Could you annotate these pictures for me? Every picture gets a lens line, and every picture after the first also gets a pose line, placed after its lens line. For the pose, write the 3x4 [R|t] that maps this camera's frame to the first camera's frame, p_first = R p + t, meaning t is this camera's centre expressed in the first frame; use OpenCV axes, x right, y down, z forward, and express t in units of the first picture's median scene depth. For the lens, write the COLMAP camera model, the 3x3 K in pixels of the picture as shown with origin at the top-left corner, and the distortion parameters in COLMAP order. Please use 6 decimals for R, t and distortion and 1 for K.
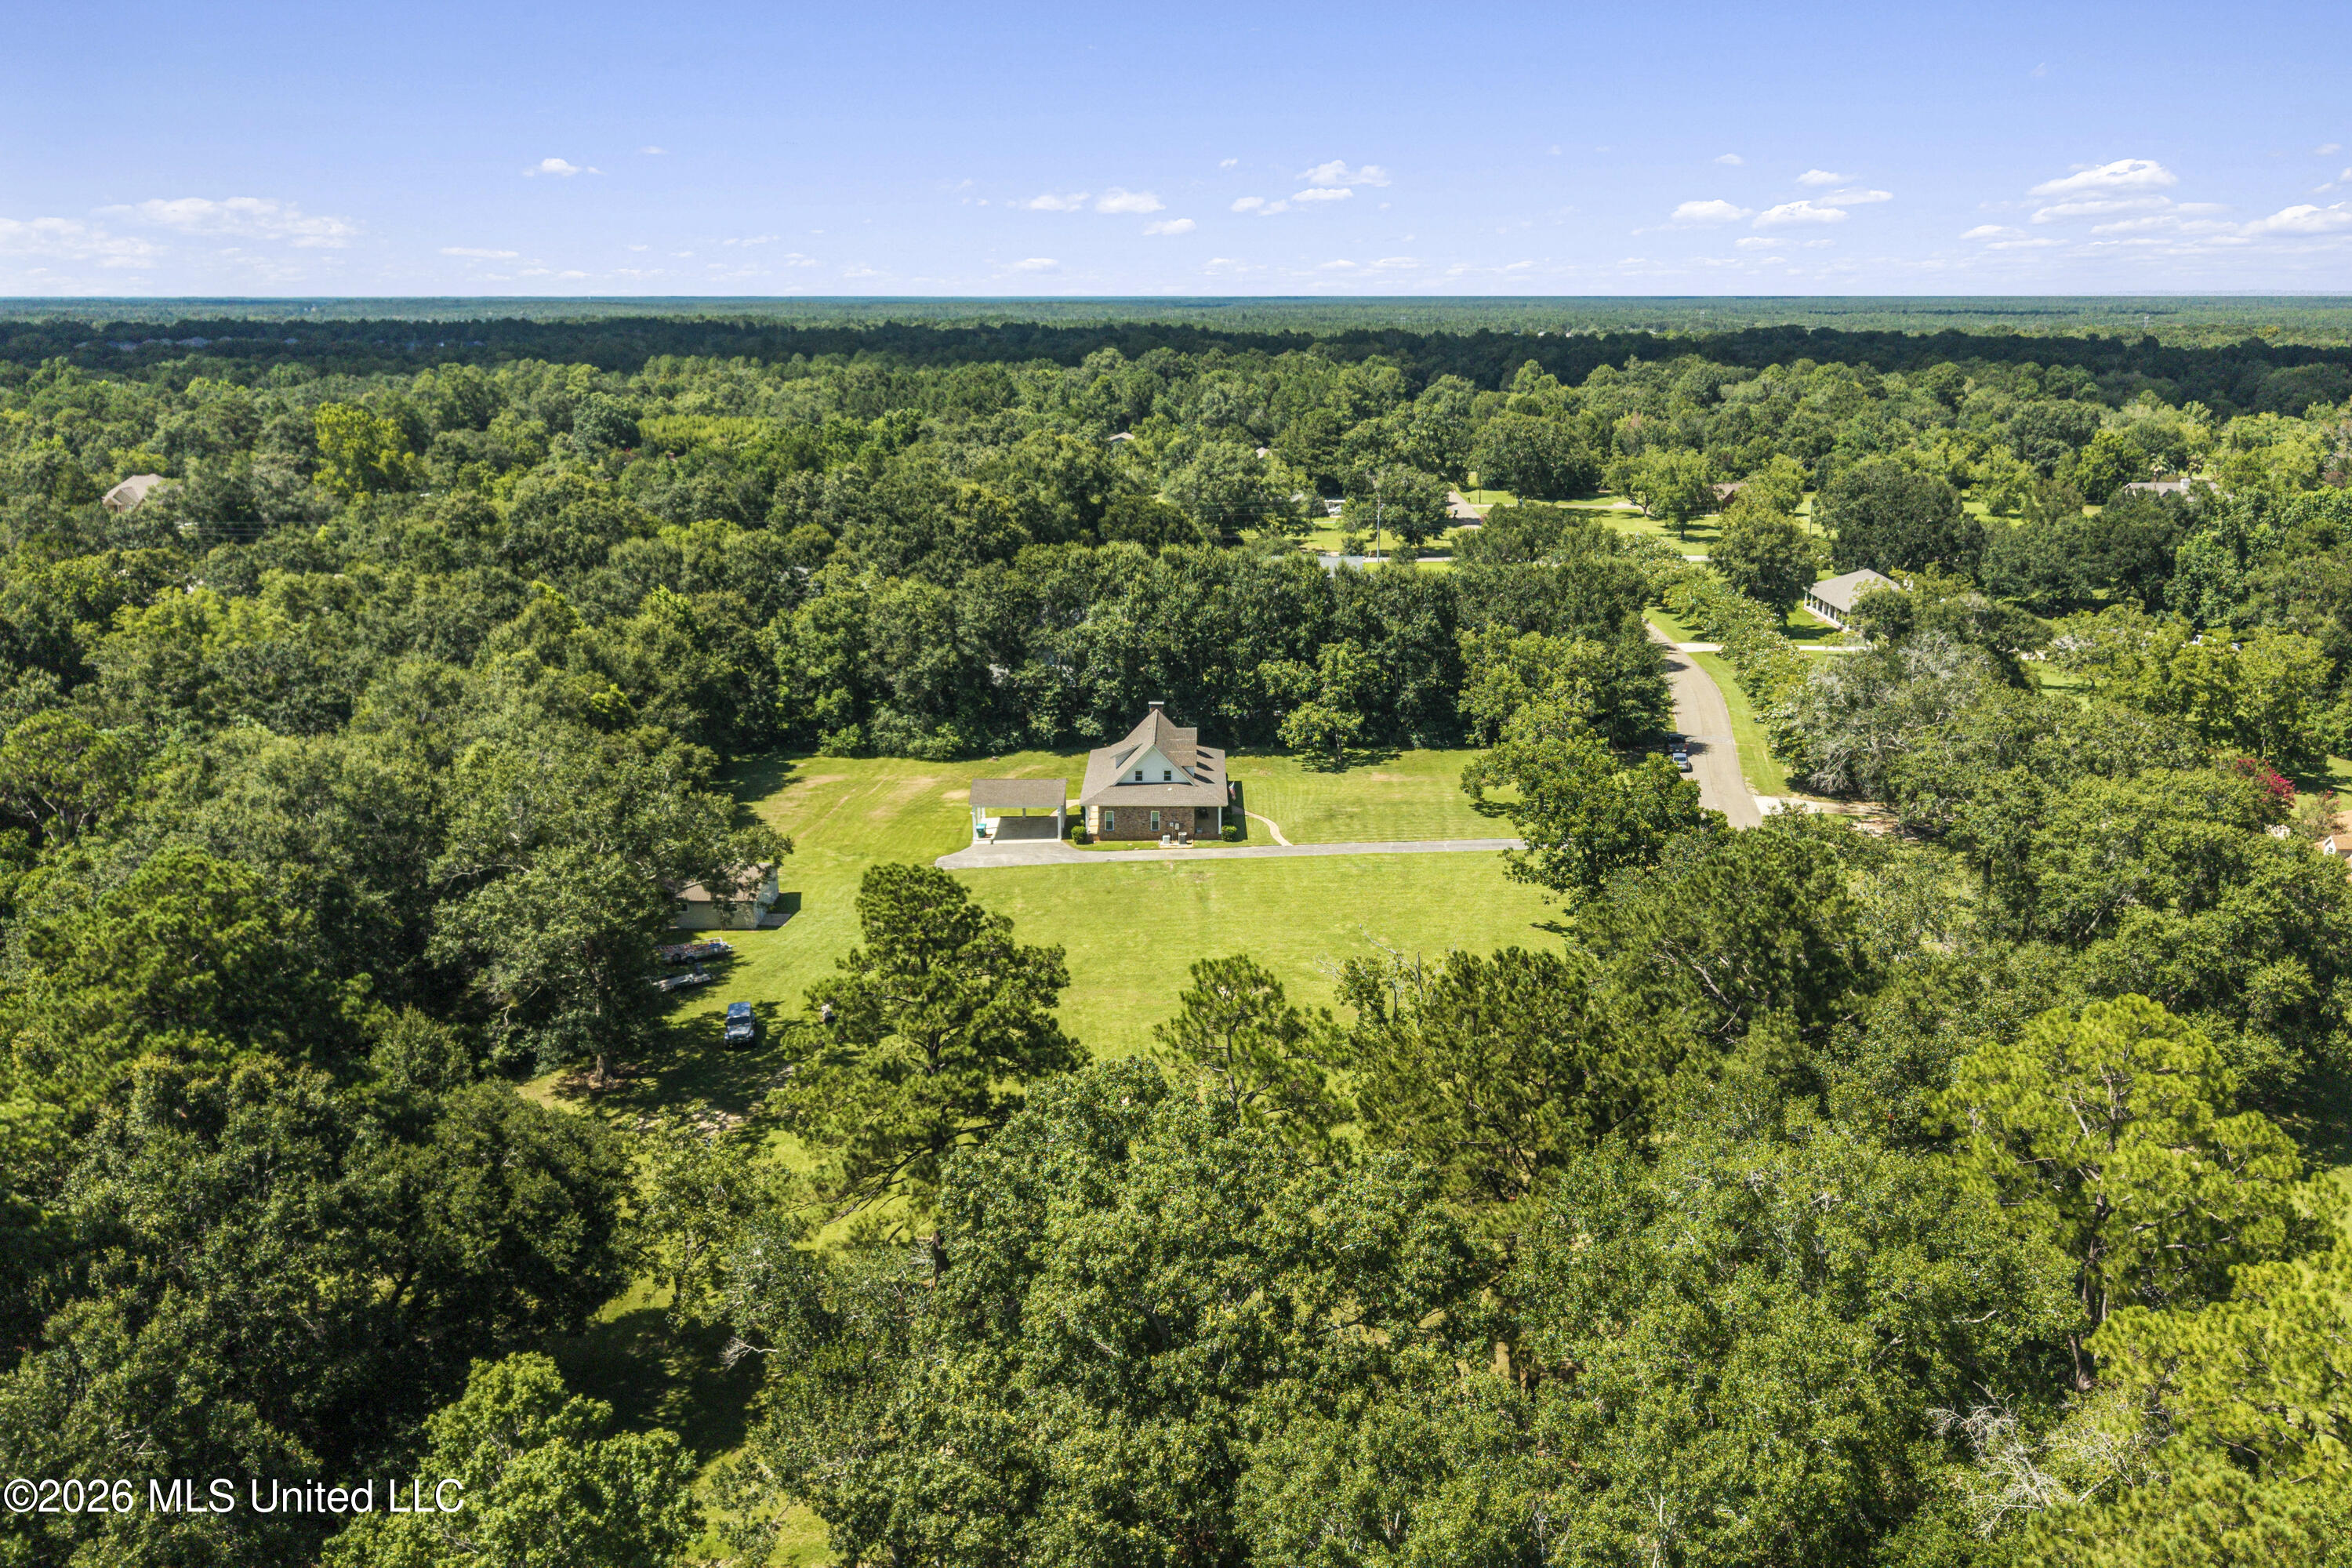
lens RADIAL K [[1792.6, 0, 1176.0], [0, 1792.6, 784.0], [0, 0, 1]] dist [0.216975, -0.626145]
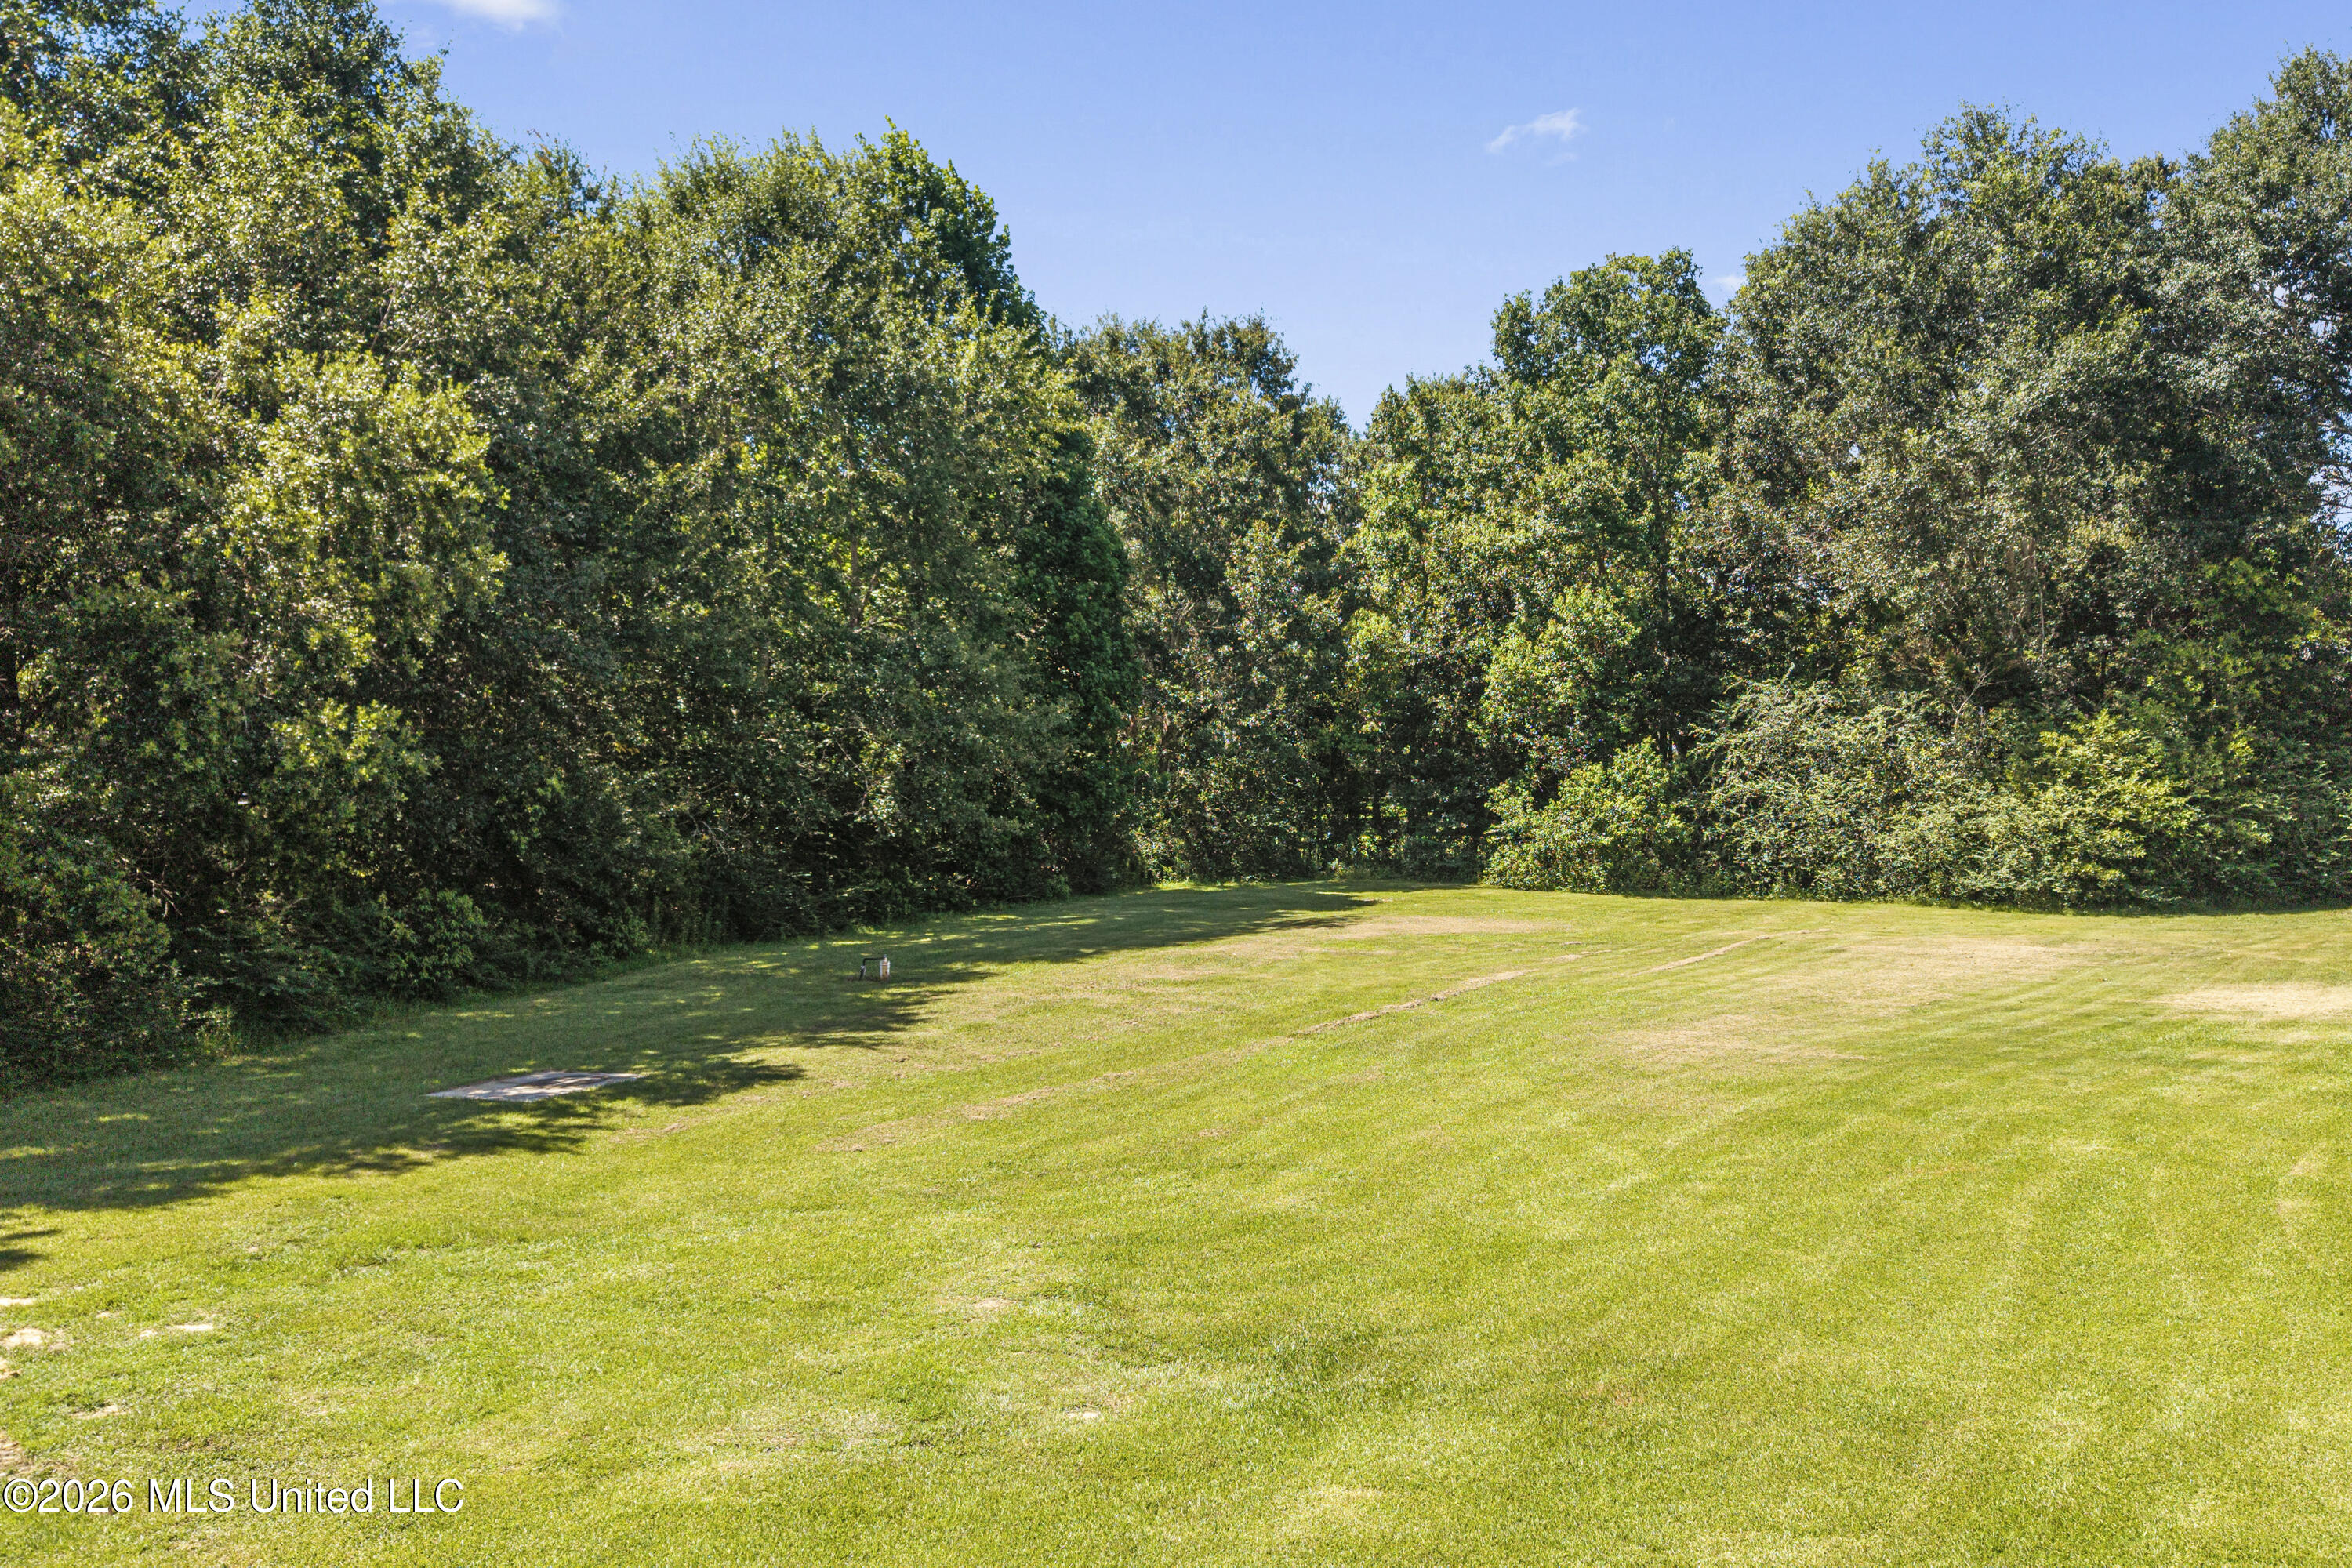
lens RADIAL K [[1760.9, 0, 1174.7], [0, 1760.9, 868.6], [0, 0, 1]] dist [0.117851, -0.272258]
pose [[0.881185, 0.021921, -0.472263, -0.124227], [-0.119013, 0.977041, -0.176712, 0.028734], [0.457547, 0.211922, 0.863563, 0.788425]]
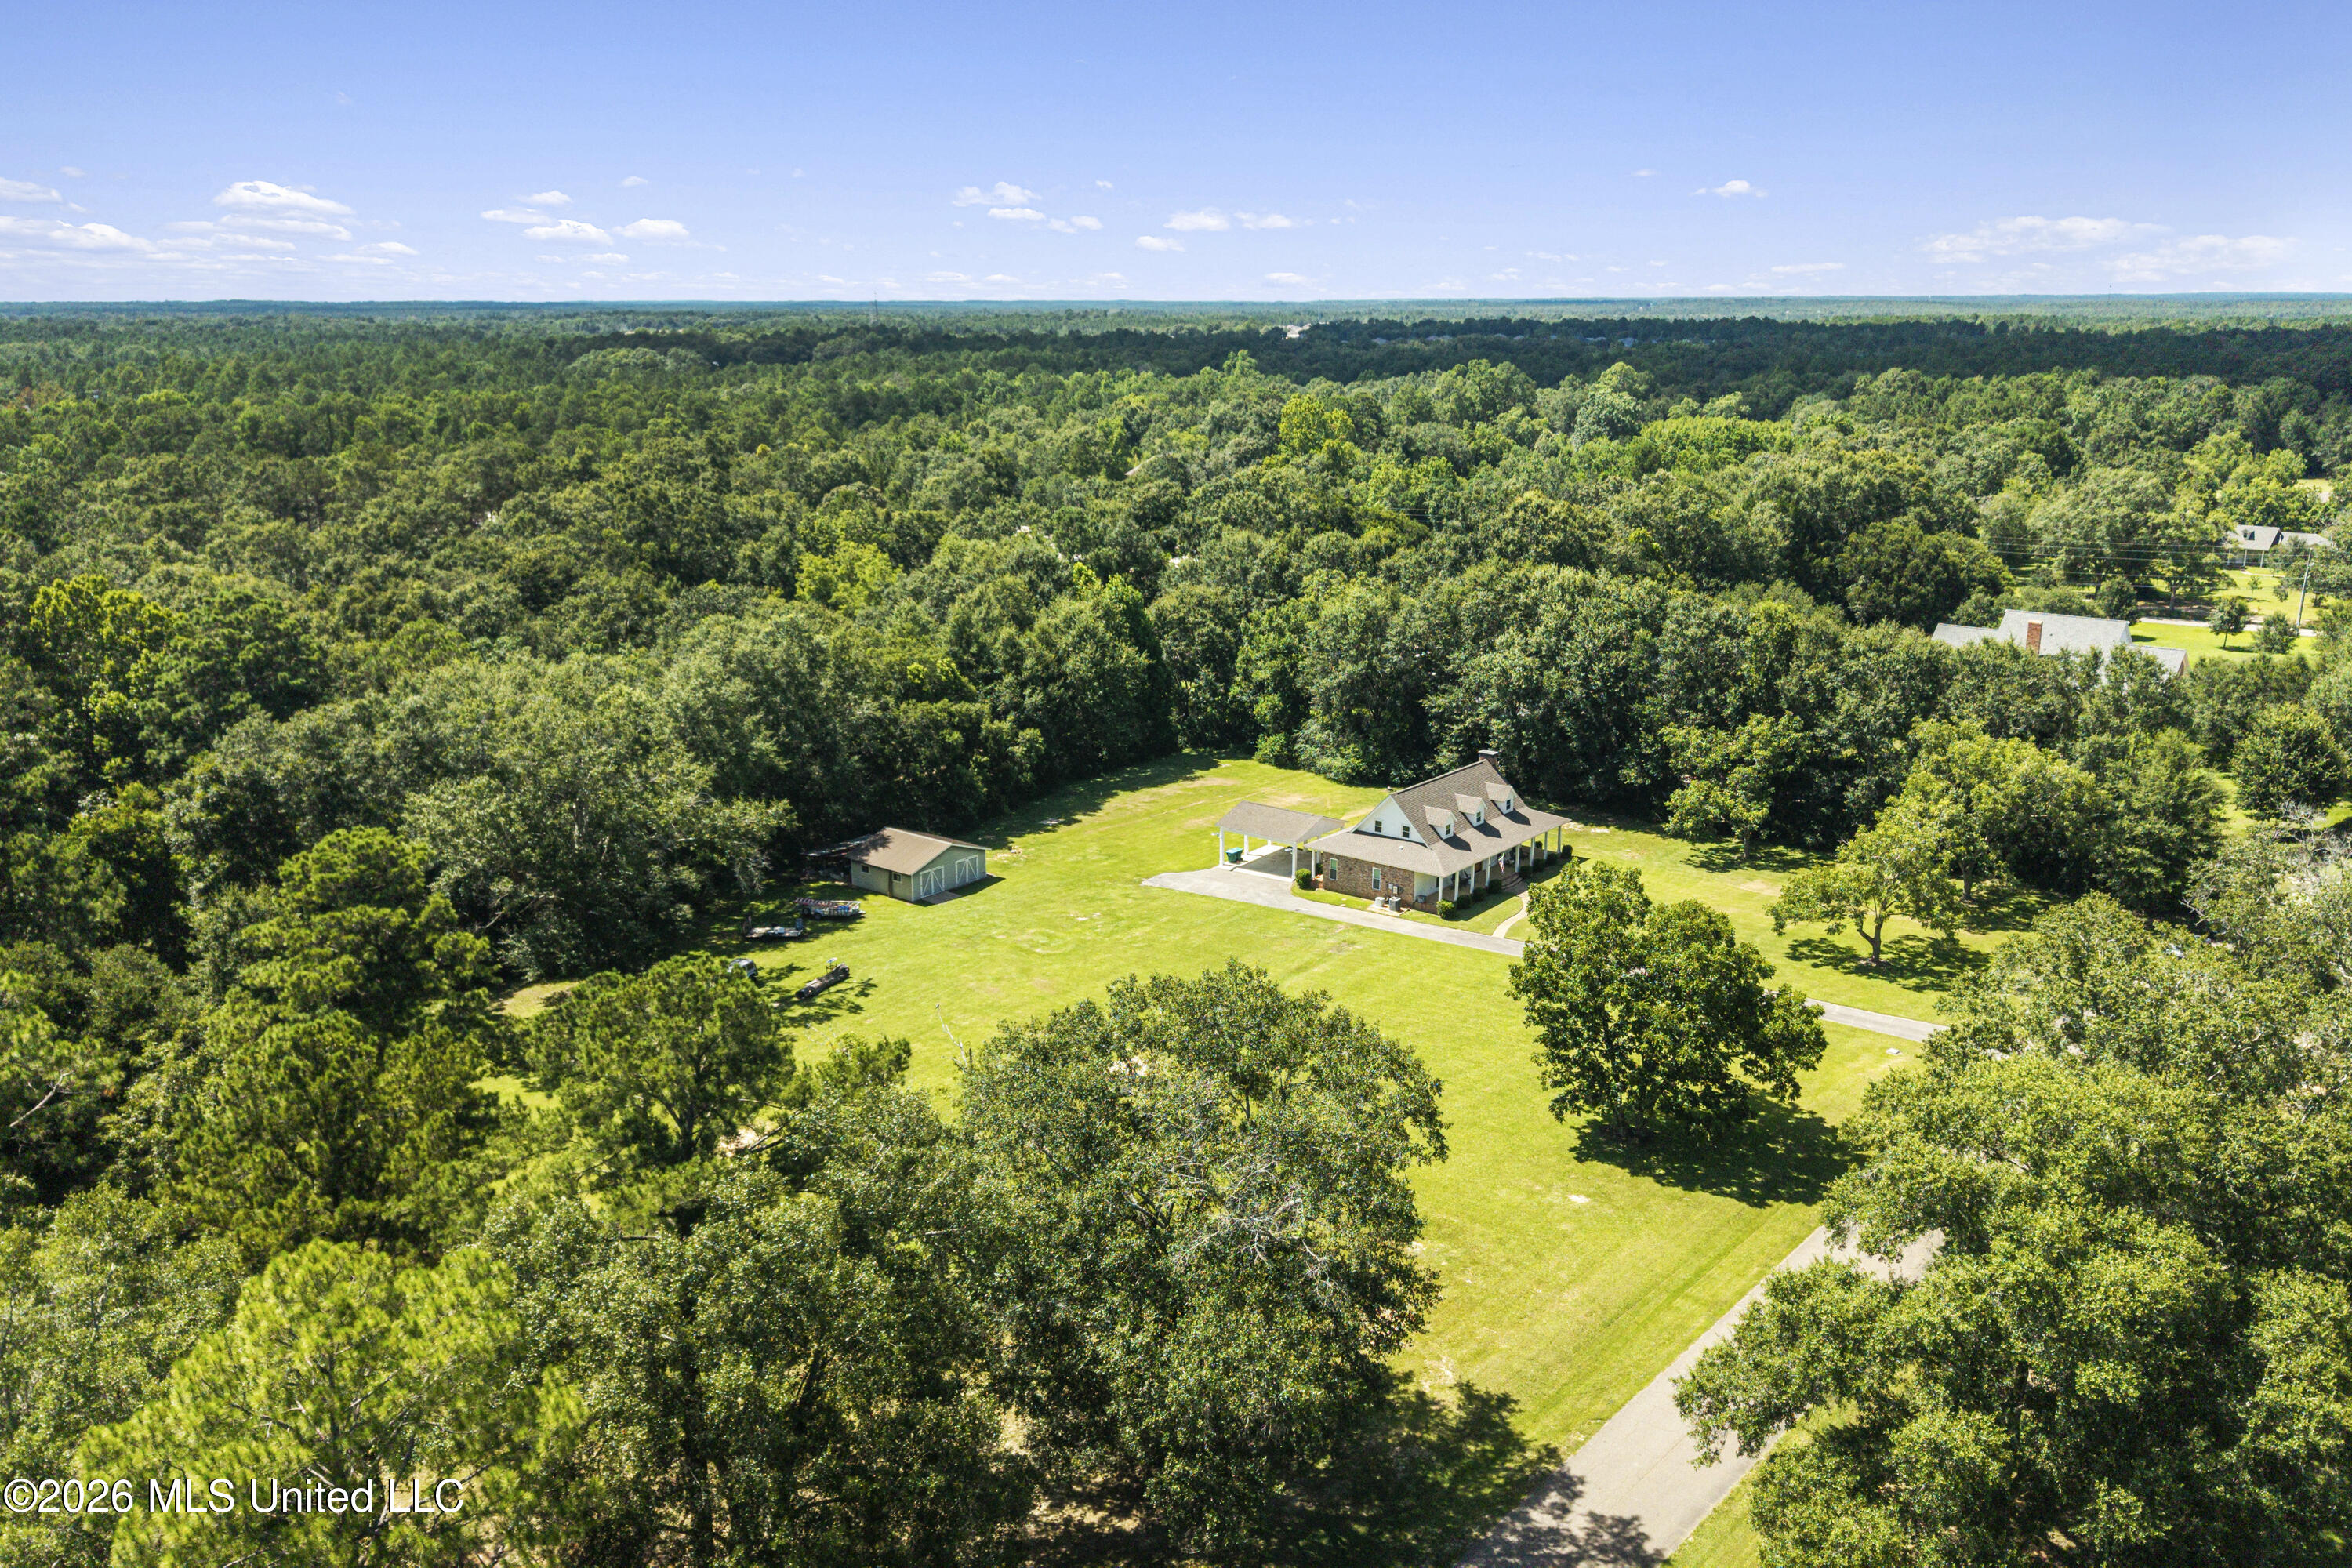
lens RADIAL K [[1792.6, 0, 1176.0], [0, 1792.6, 784.0], [0, 0, 1]] dist [0.216975, -0.626145]
pose [[0.763977, 0.155372, -0.626258, 0.394992], [-0.155093, 0.986339, 0.055507, -0.051163], [0.626327, 0.054722, 0.777638, 0.209775]]
